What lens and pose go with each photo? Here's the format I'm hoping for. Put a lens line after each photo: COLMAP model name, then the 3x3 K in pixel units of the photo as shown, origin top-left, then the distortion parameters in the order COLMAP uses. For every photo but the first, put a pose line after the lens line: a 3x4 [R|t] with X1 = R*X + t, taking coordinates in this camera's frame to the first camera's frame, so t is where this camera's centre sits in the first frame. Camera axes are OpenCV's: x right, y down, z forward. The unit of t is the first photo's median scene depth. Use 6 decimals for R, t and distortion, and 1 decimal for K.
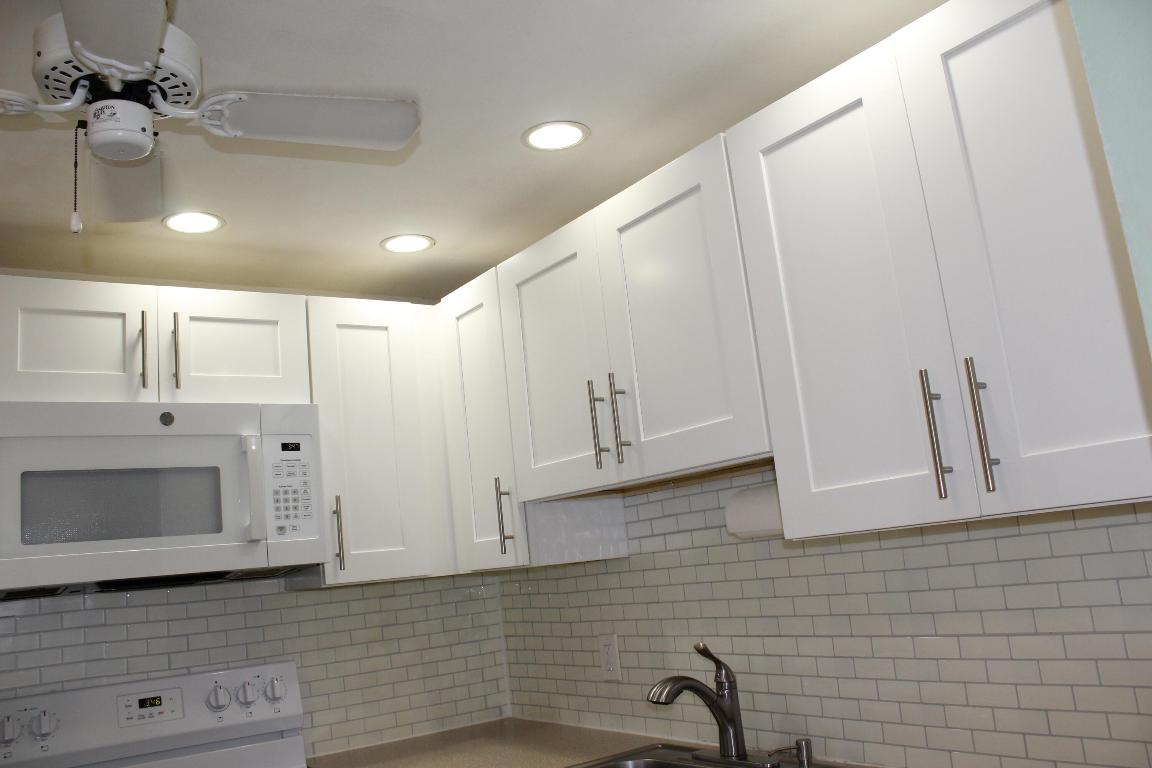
lens RADIAL K [[965.9, 0, 589.3], [0, 965.9, 387.2], [0, 0, 1]] dist [-0.172665, 0.170220]
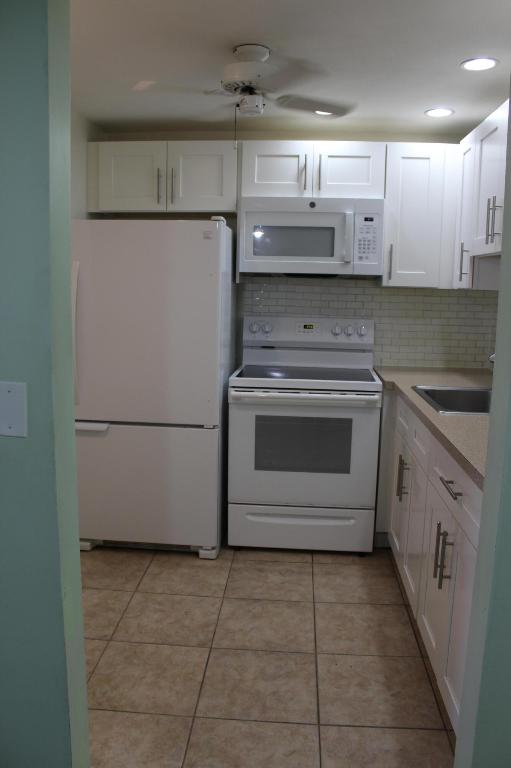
lens RADIAL K [[644.0, 0, 255.5], [0, 644.0, 384.0], [0, 0, 1]] dist [-0.172665, 0.170220]
pose [[0.760633, 0.219594, -0.610914, 0.438199], [0.012675, 0.935849, 0.352174, -0.094988], [0.649058, -0.275618, 0.709054, -0.266655]]
